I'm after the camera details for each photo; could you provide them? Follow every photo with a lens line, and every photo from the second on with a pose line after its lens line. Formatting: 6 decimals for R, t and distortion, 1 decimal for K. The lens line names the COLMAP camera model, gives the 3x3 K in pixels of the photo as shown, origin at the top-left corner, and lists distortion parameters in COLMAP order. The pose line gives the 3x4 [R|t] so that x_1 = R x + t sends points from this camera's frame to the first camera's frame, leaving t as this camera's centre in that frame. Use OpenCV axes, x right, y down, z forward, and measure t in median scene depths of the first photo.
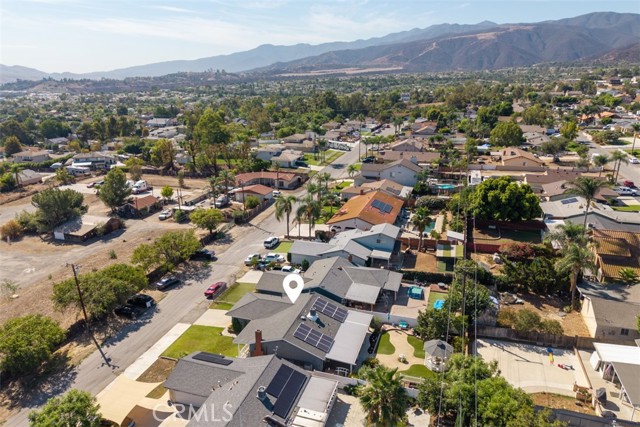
lens RADIAL K [[433.0, 0, 320.0], [0, 433.0, 213.5], [0, 0, 1]] dist [0.036242, -0.039727]
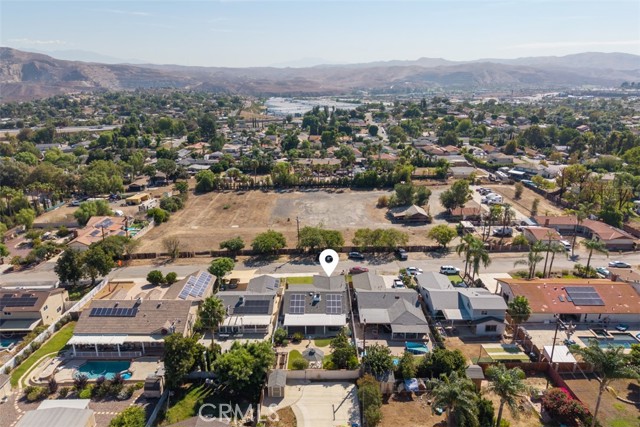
lens RADIAL K [[433.0, 0, 320.0], [0, 433.0, 213.5], [0, 0, 1]] dist [0.036242, -0.039727]
pose [[0.311165, 0.298653, -0.902210, 0.887579], [-0.293607, 0.933108, 0.207619, -0.242806], [0.903865, 0.200291, 0.378037, 0.293592]]
